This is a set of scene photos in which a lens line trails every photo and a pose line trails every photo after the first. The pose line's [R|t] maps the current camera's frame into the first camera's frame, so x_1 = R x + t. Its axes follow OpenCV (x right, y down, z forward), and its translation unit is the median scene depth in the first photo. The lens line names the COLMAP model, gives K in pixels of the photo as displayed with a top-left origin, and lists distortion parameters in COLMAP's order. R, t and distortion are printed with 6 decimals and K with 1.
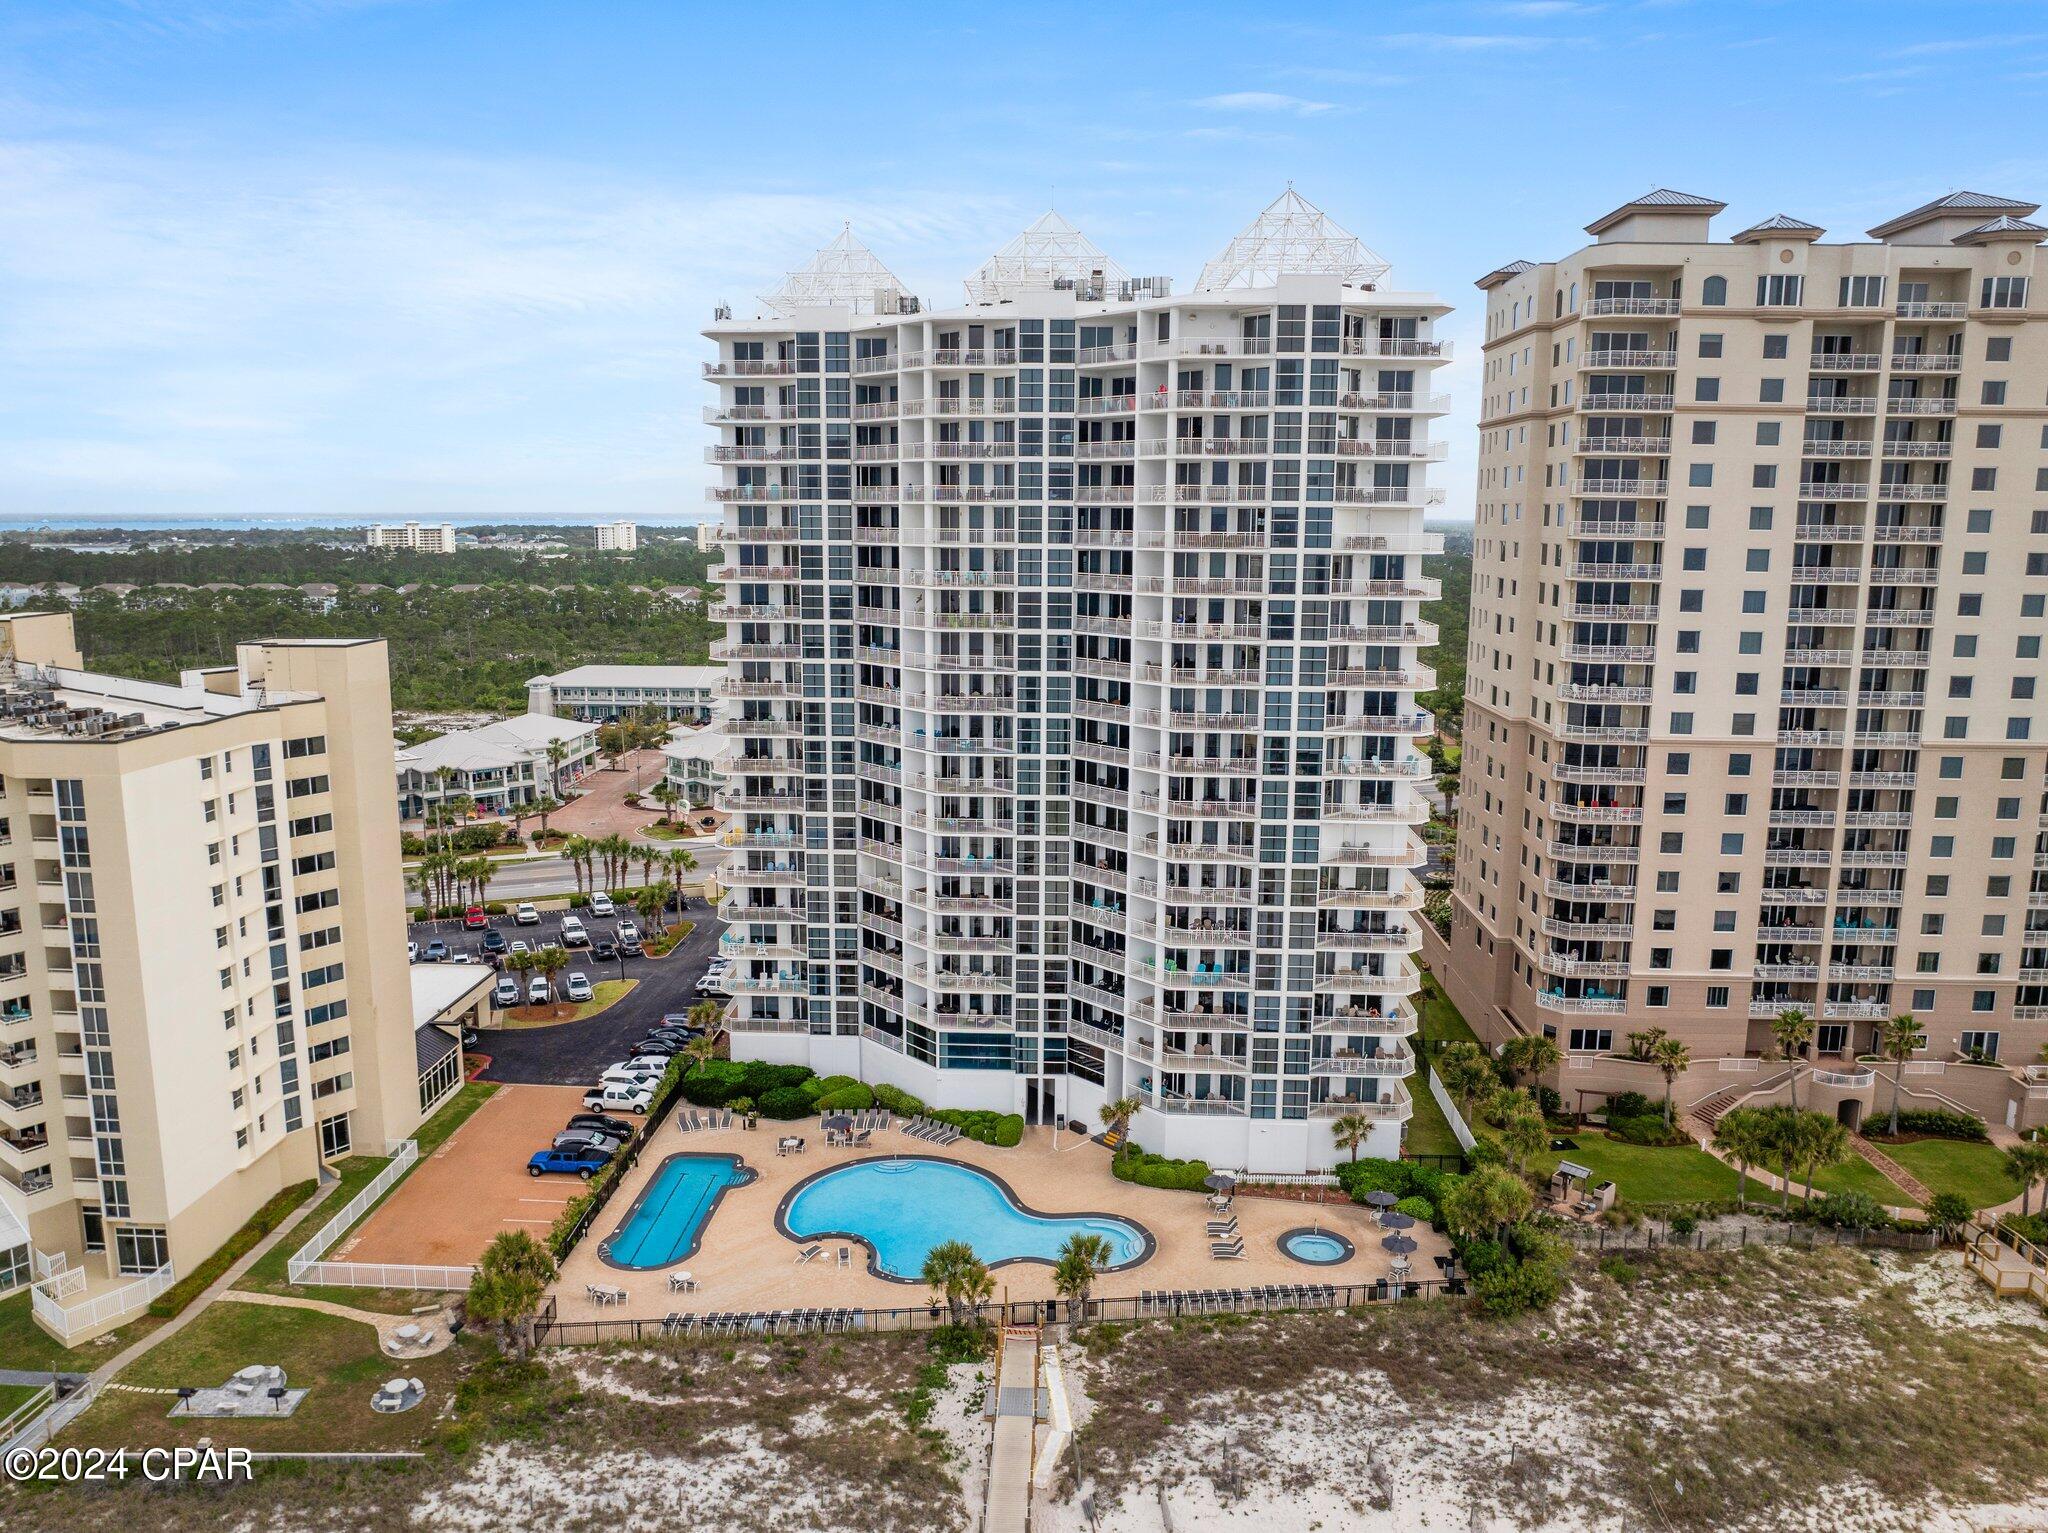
lens RADIAL K [[1415.8, 0, 1025.9], [0, 1415.8, 767.5], [0, 0, 1]] dist [-0.057233, 0.019957]
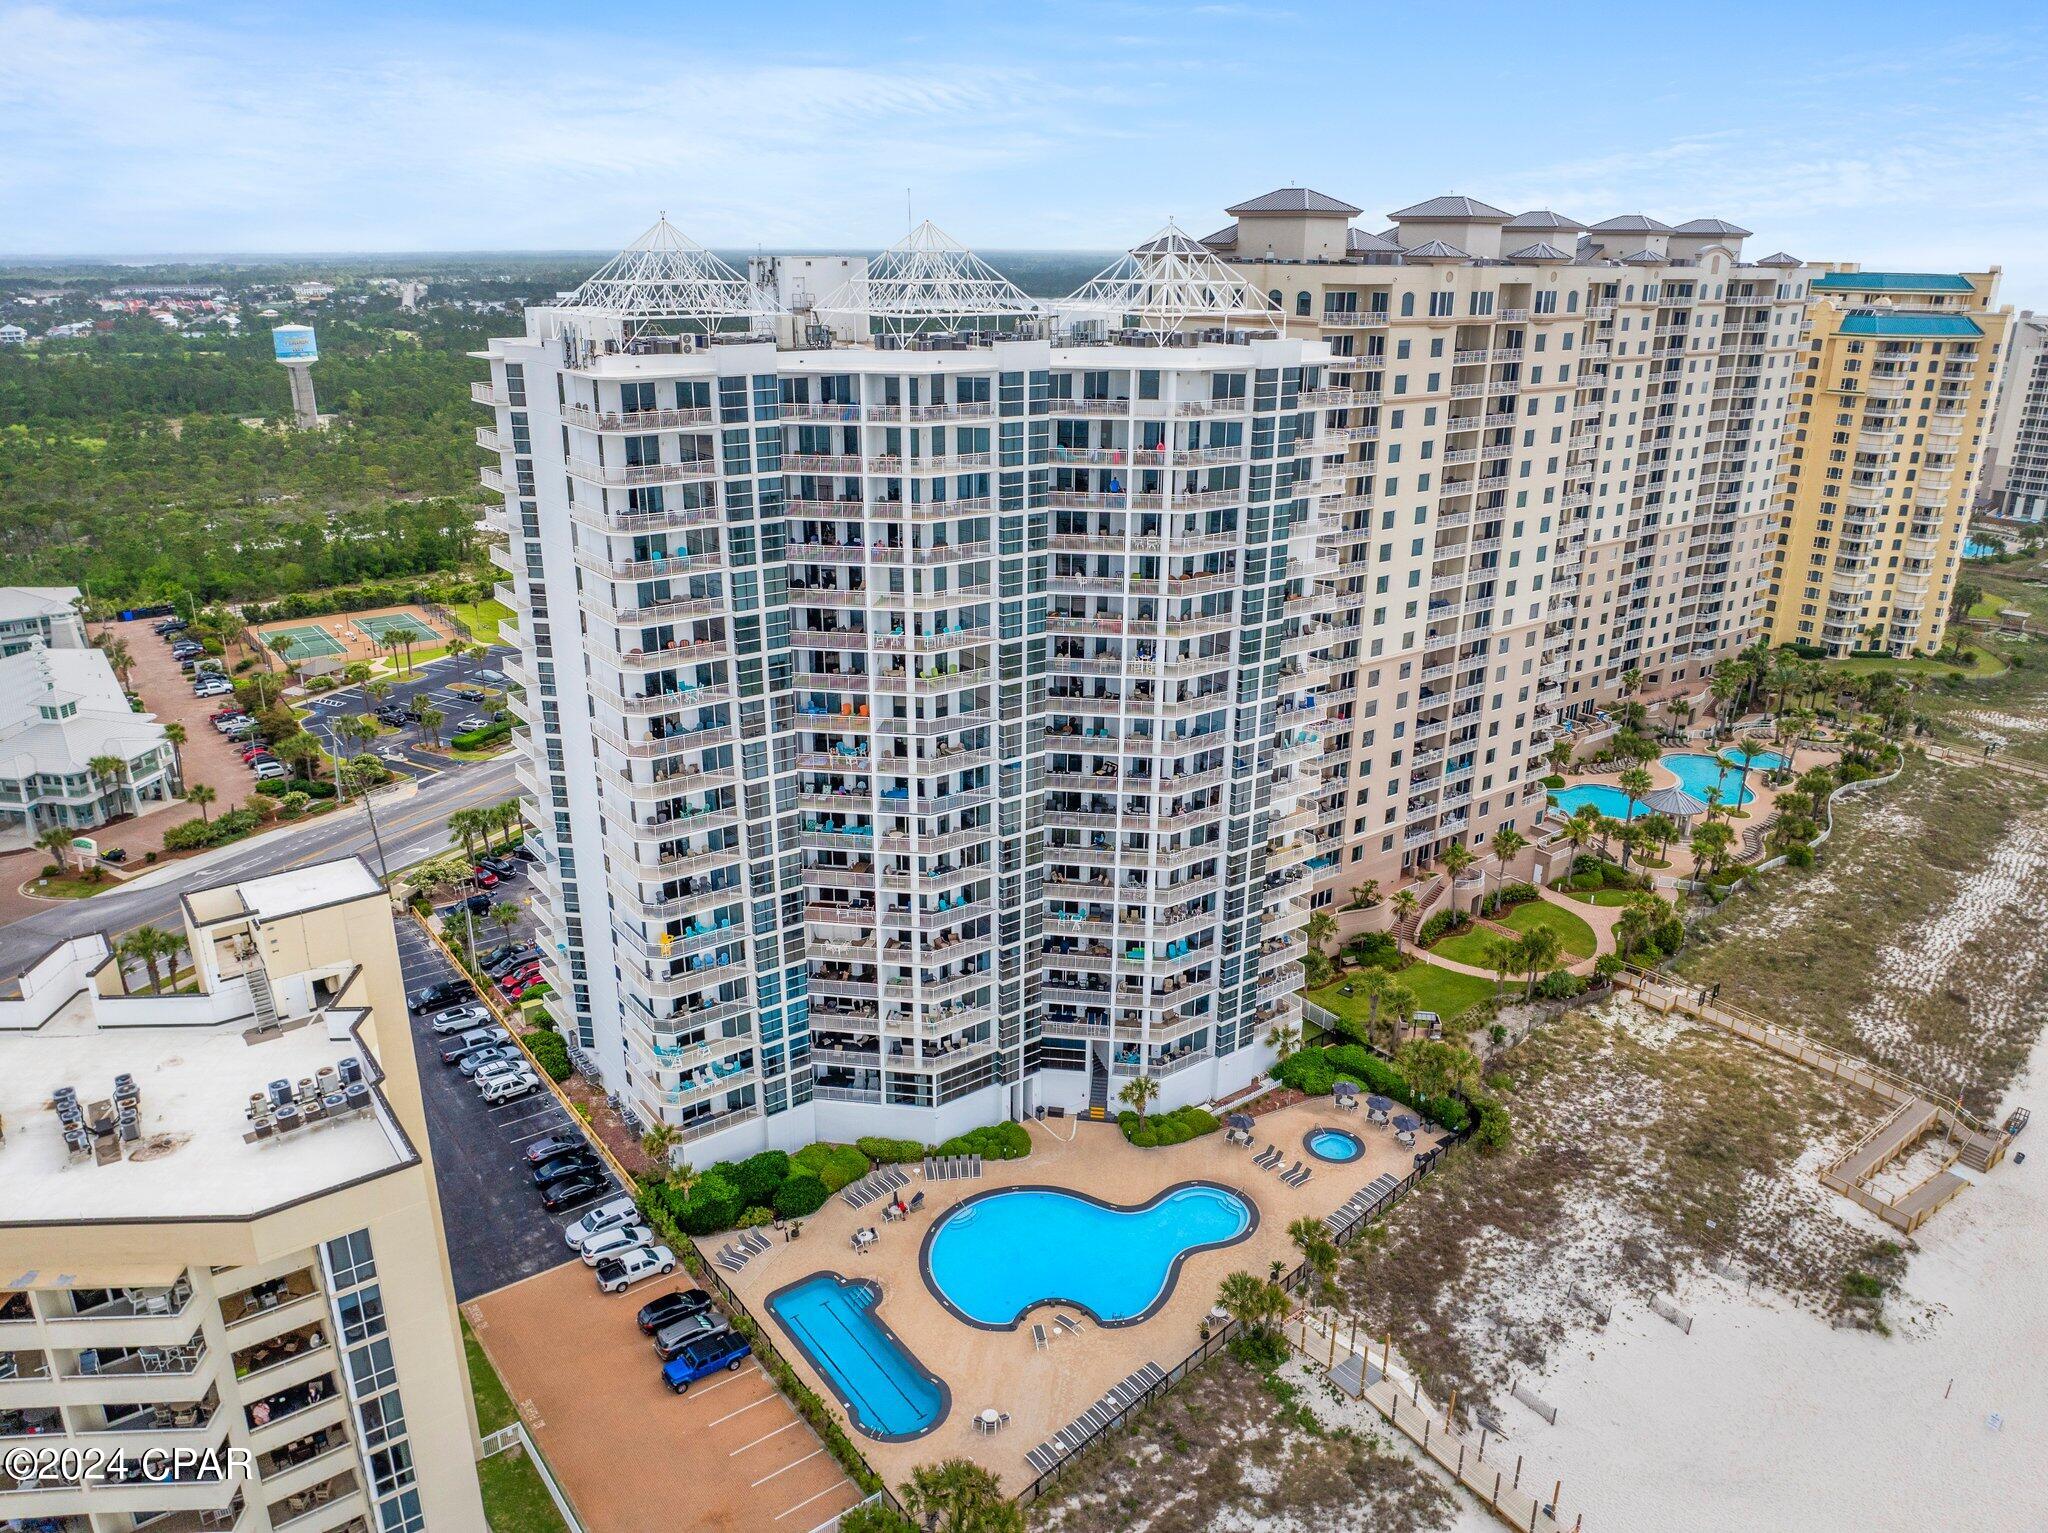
lens RADIAL K [[1415.8, 0, 1019.6], [0, 1415.8, 763.0], [0, 0, 1]] dist [-0.057233, 0.019957]
pose [[0.777451, -0.216282, 0.590586, -0.589415], [0.109352, 0.971195, 0.211714, -0.247844], [-0.619364, -0.100016, 0.778708, 0.204516]]
